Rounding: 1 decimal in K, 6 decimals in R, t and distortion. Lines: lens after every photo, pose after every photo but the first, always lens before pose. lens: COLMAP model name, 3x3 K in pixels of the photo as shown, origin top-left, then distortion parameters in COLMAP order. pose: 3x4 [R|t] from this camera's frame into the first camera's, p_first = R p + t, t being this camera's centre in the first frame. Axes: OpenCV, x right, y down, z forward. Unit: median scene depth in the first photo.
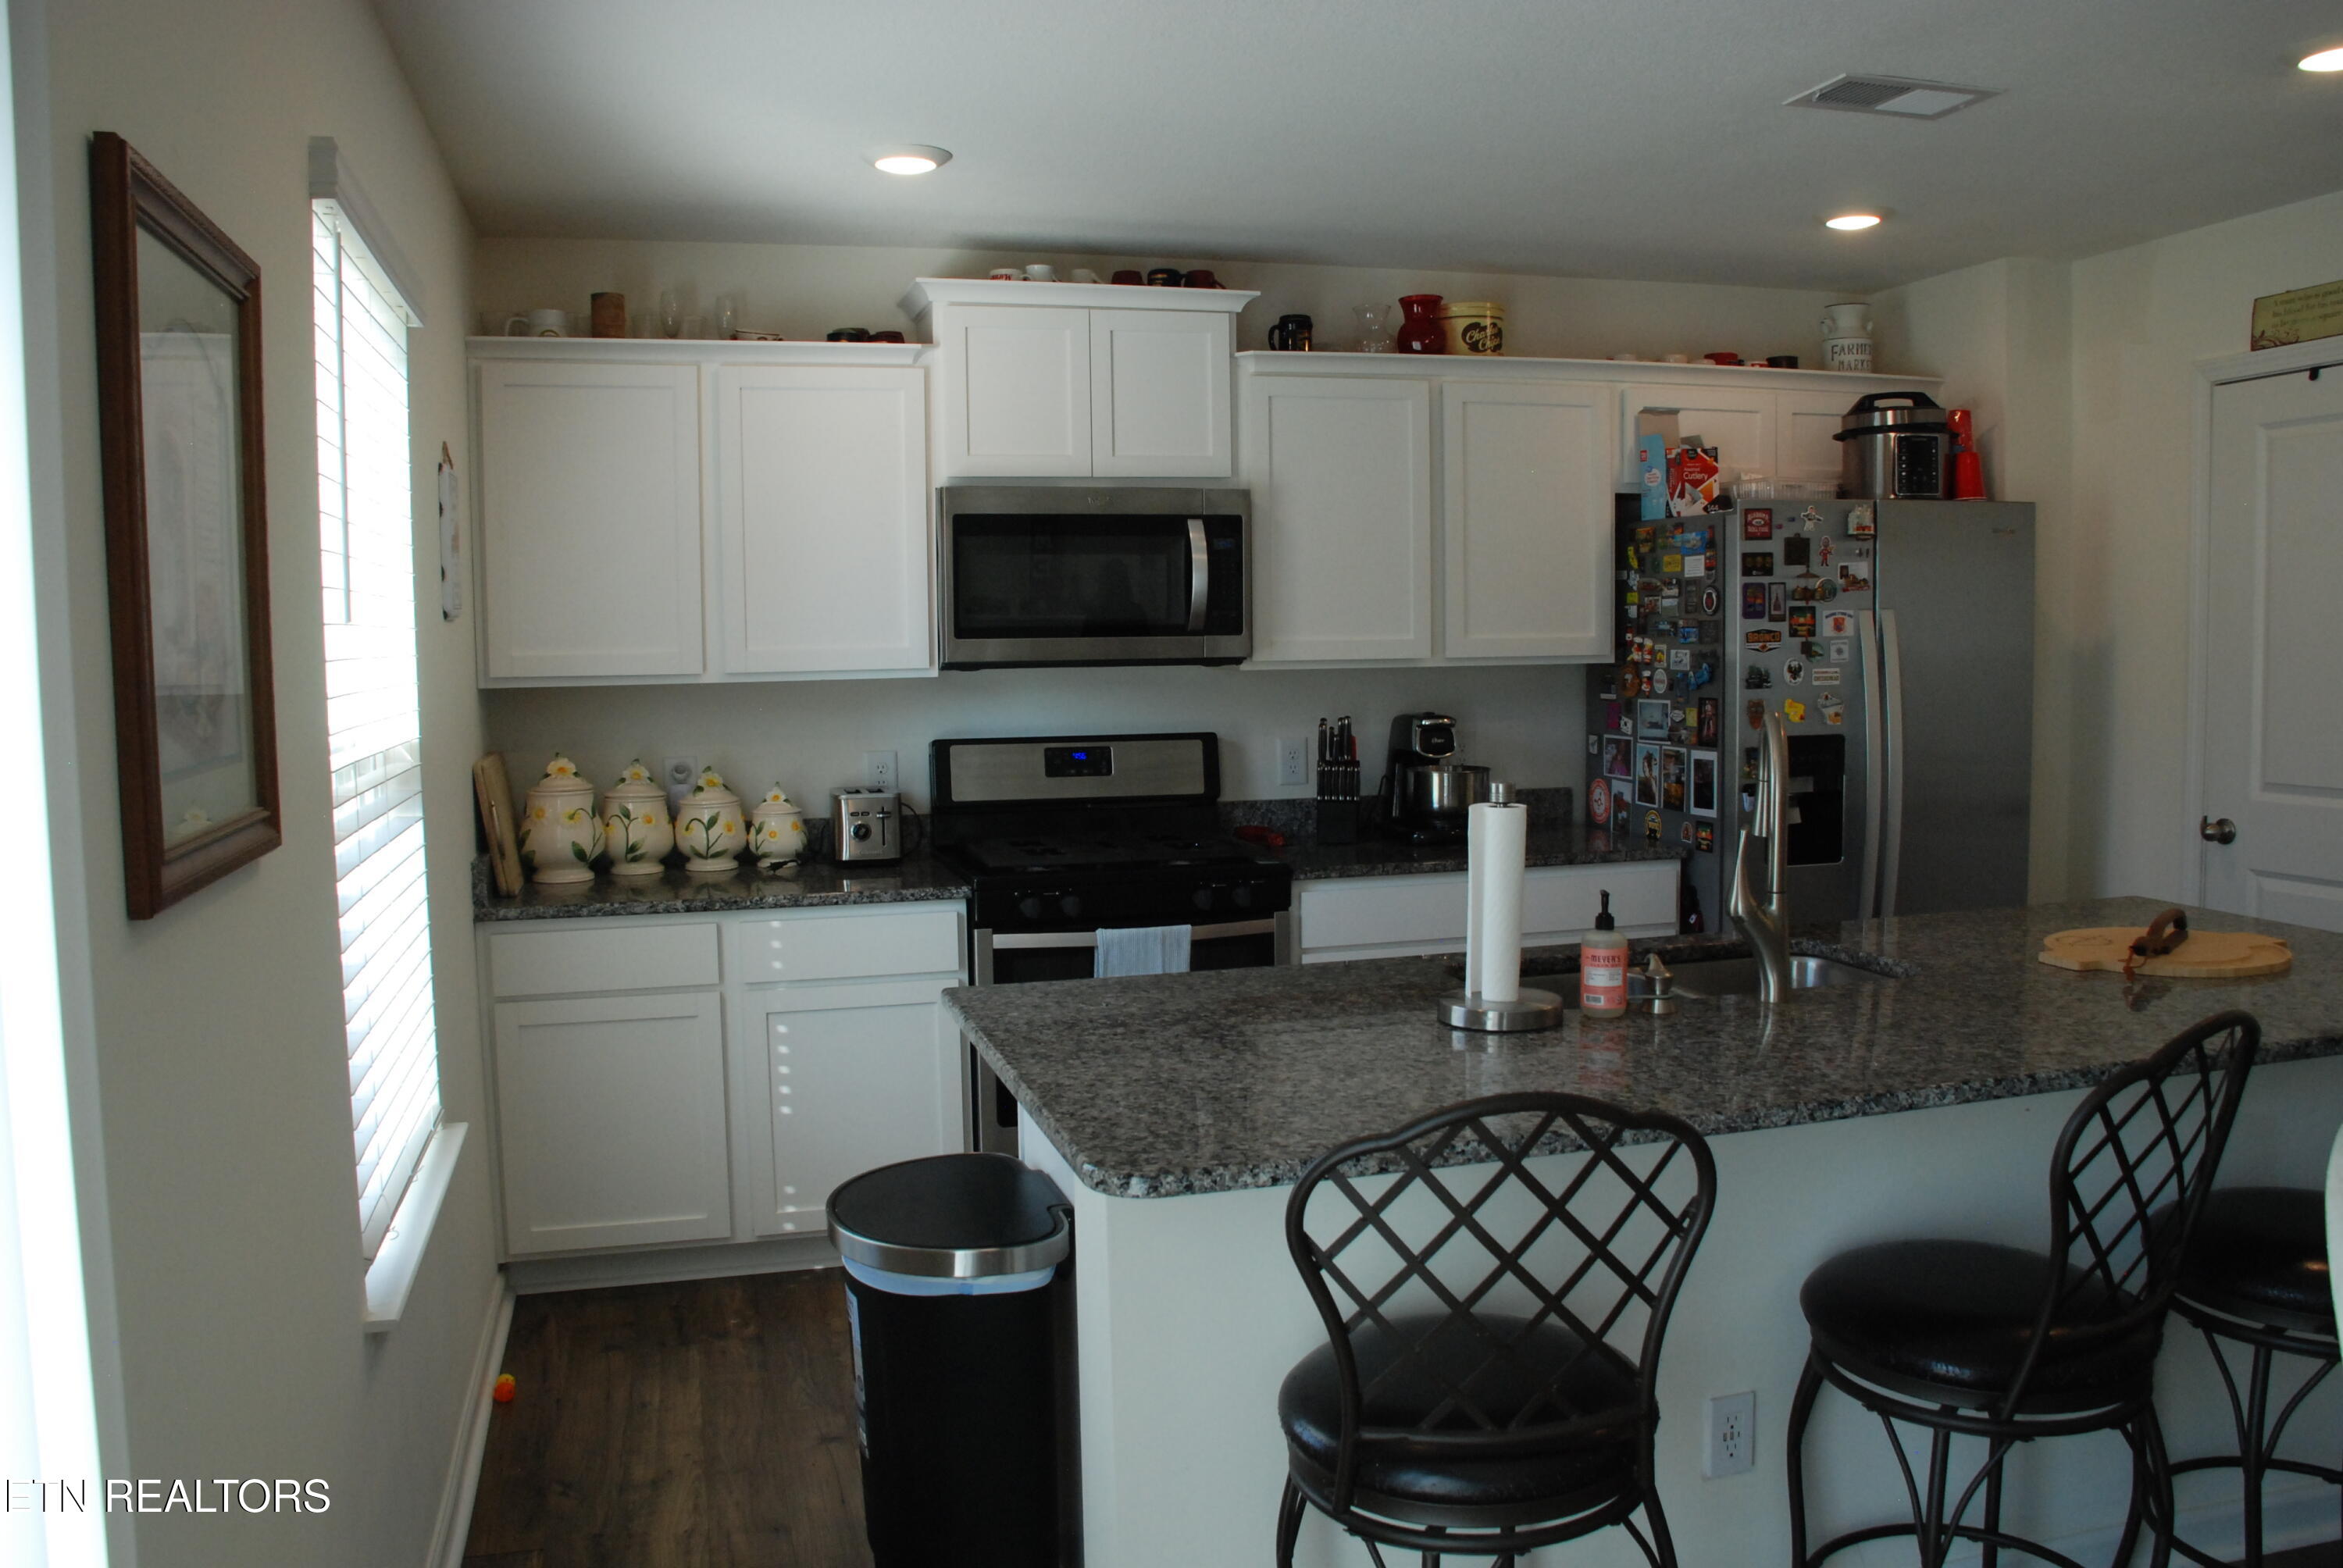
lens RADIAL K [[1844.2, 0, 1161.9], [0, 1844.2, 780.2], [0, 0, 1]] dist [-0.151076, 0.108149]
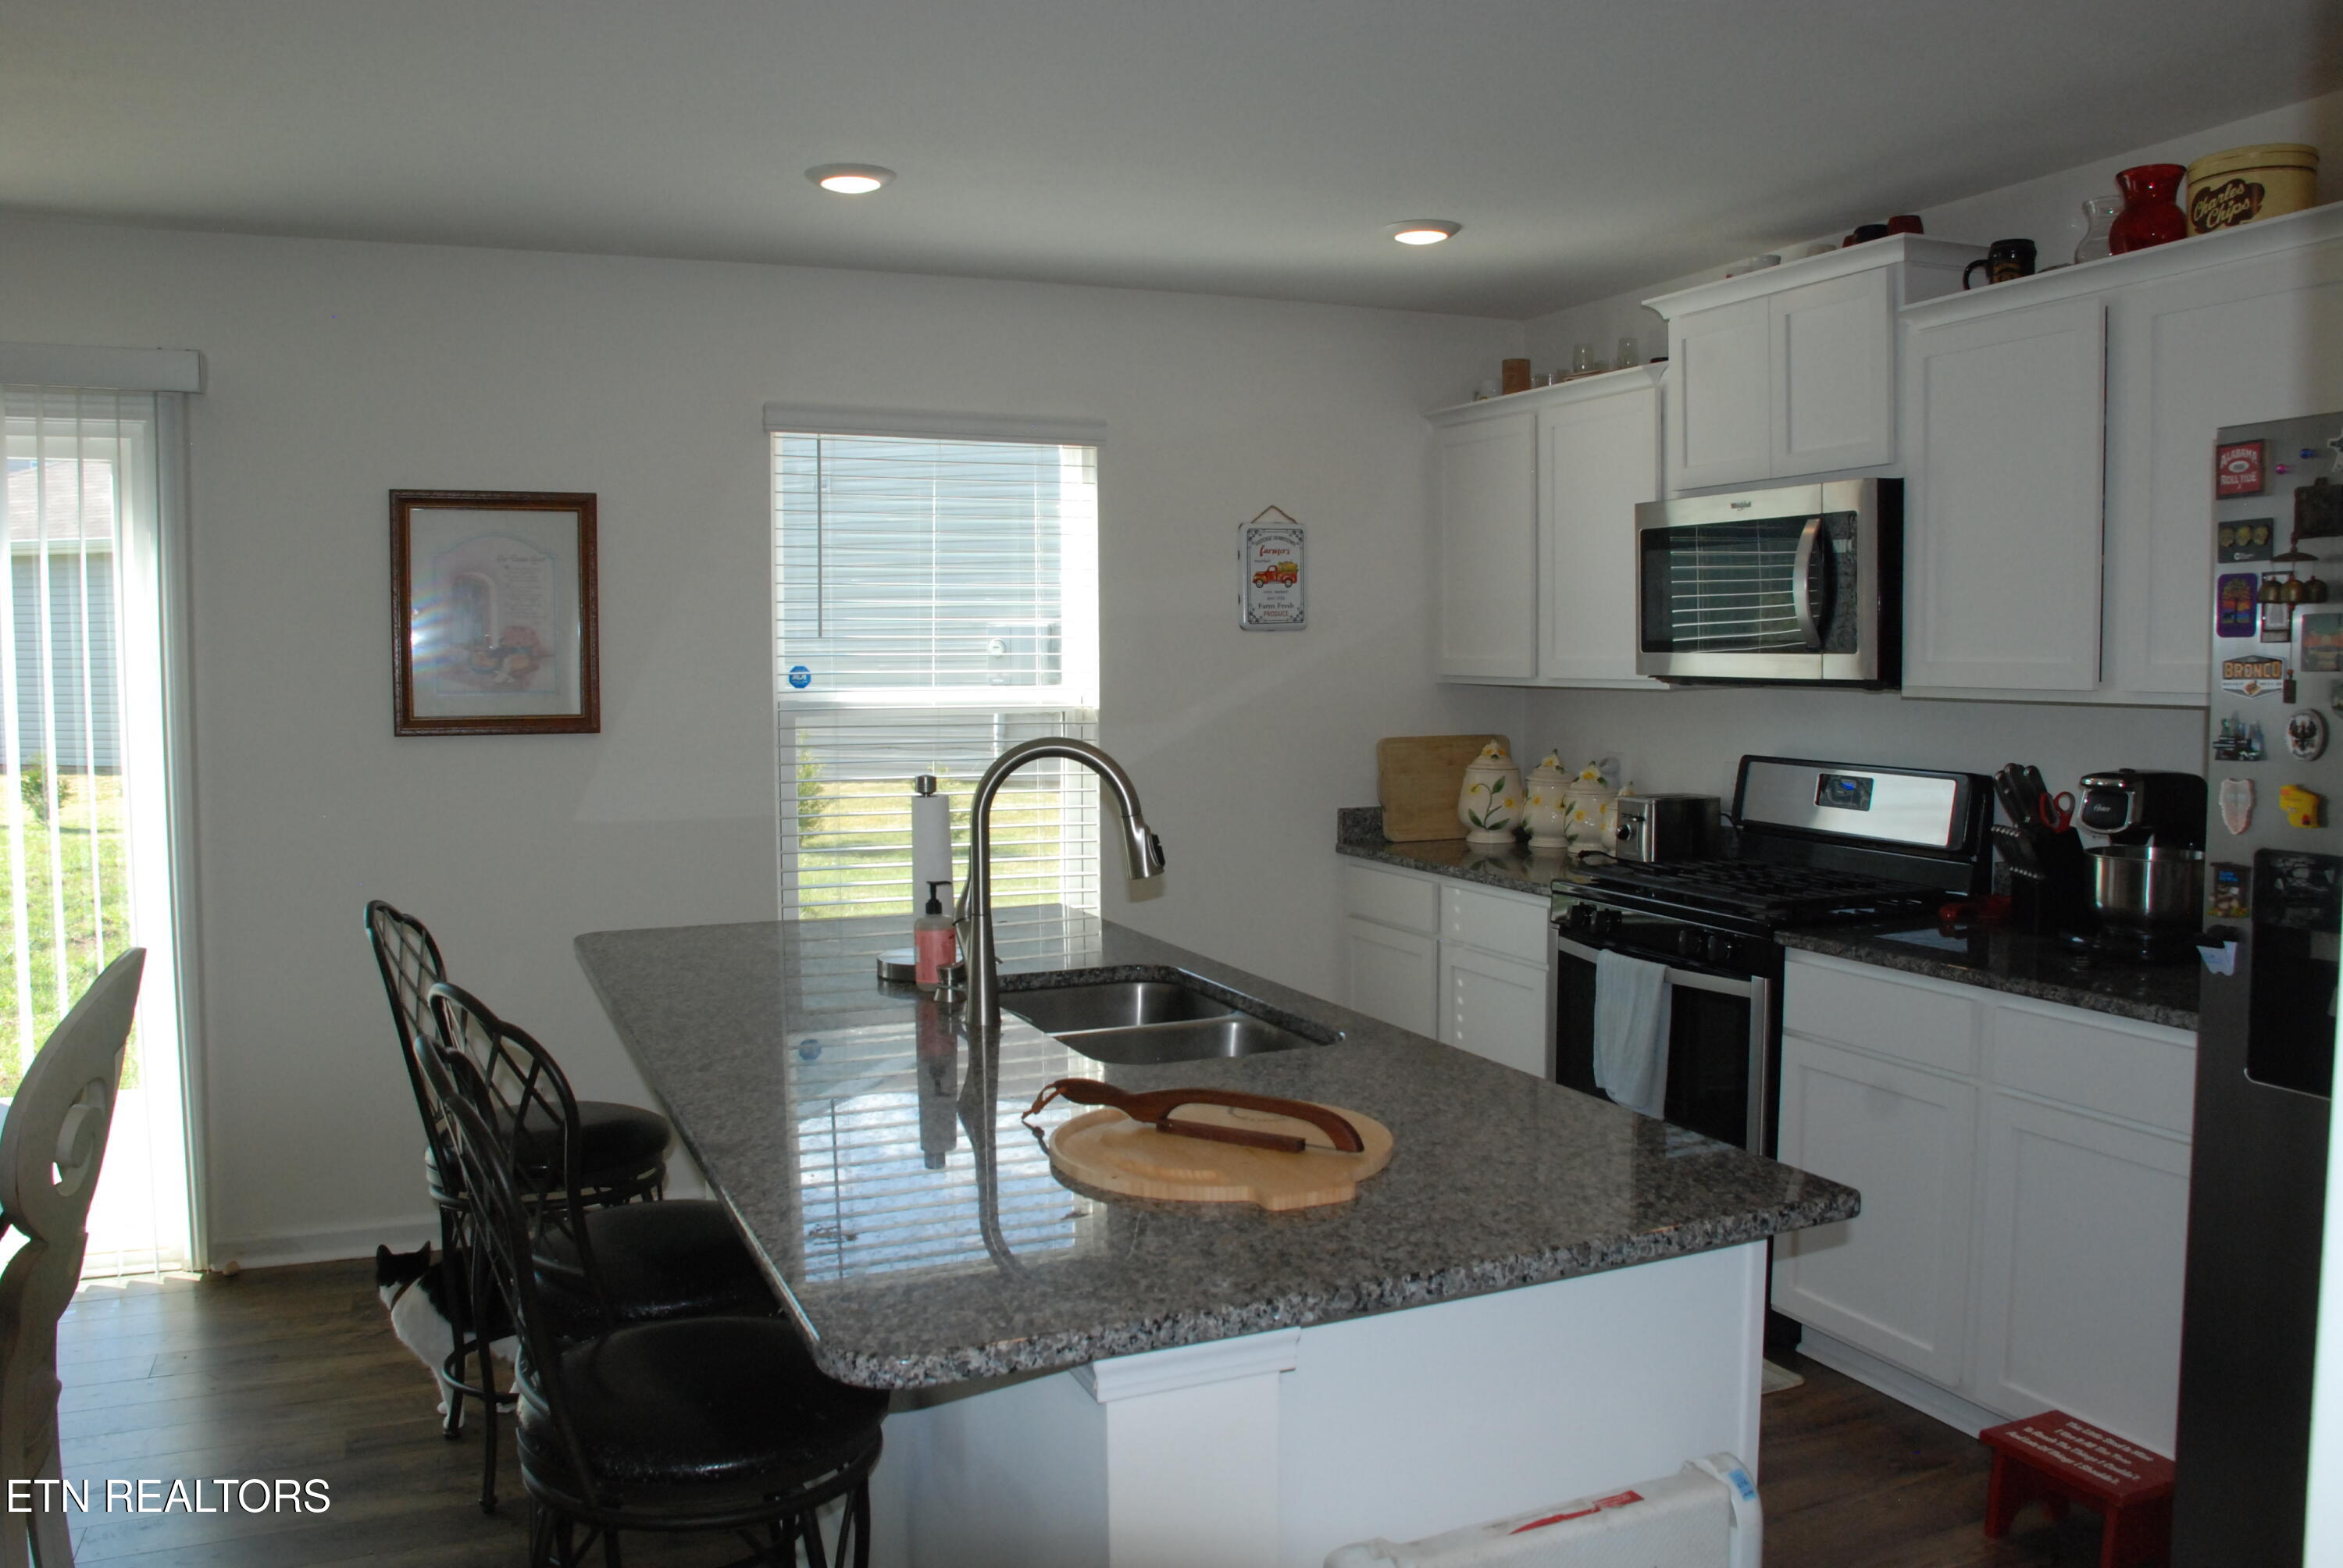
lens RADIAL K [[1844.2, 0, 1161.9], [0, 1844.2, 780.2], [0, 0, 1]] dist [-0.151076, 0.108149]
pose [[0.116799, 0.083337, -0.989653, 0.809708], [-0.078057, 0.994161, 0.074504, -0.057204], [0.990083, 0.068548, 0.122622, 0.580579]]
